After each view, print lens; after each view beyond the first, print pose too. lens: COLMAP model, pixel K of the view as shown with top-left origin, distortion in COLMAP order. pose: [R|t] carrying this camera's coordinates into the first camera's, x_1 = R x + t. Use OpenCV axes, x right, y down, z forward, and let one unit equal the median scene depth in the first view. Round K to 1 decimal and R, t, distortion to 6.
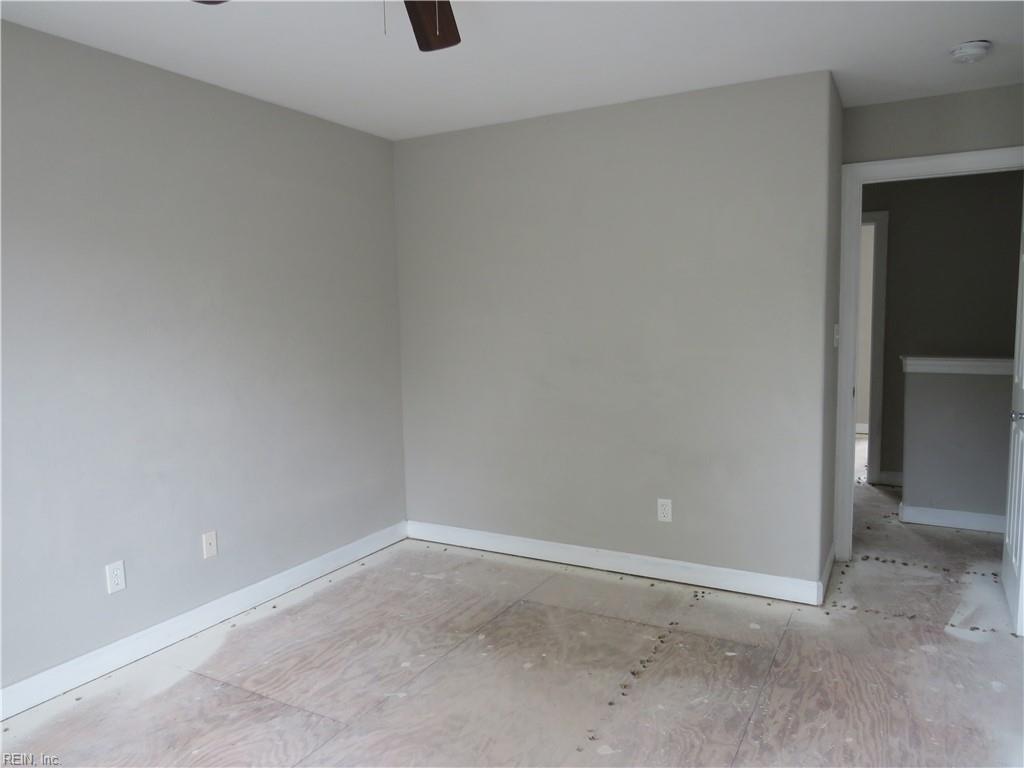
lens RADIAL K [[713.8, 0, 511.7], [0, 713.8, 384.0], [0, 0, 1]] dist [-0.013557, 0.003028]
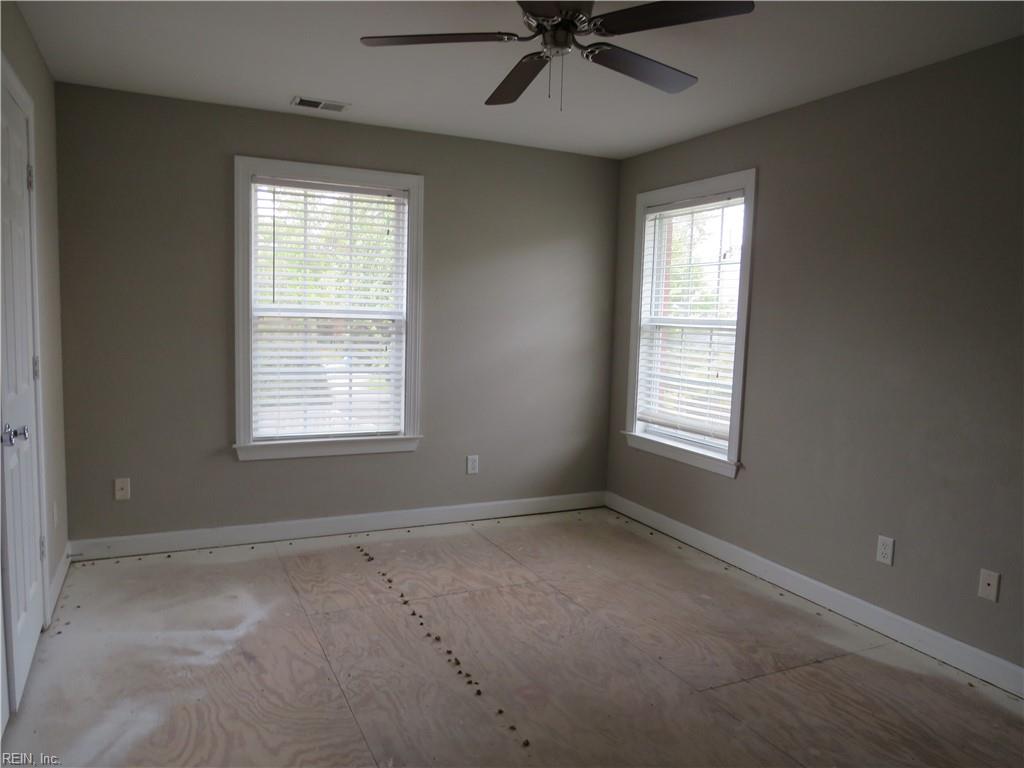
lens RADIAL K [[713.8, 0, 514.1], [0, 713.8, 391.1], [0, 0, 1]] dist [-0.013557, 0.003028]
pose [[-0.571472, 0.084349, -0.816275, 0.688536], [-0.103484, 0.979355, 0.173650, -0.109672], [0.814071, 0.183707, -0.550945, 1.143226]]
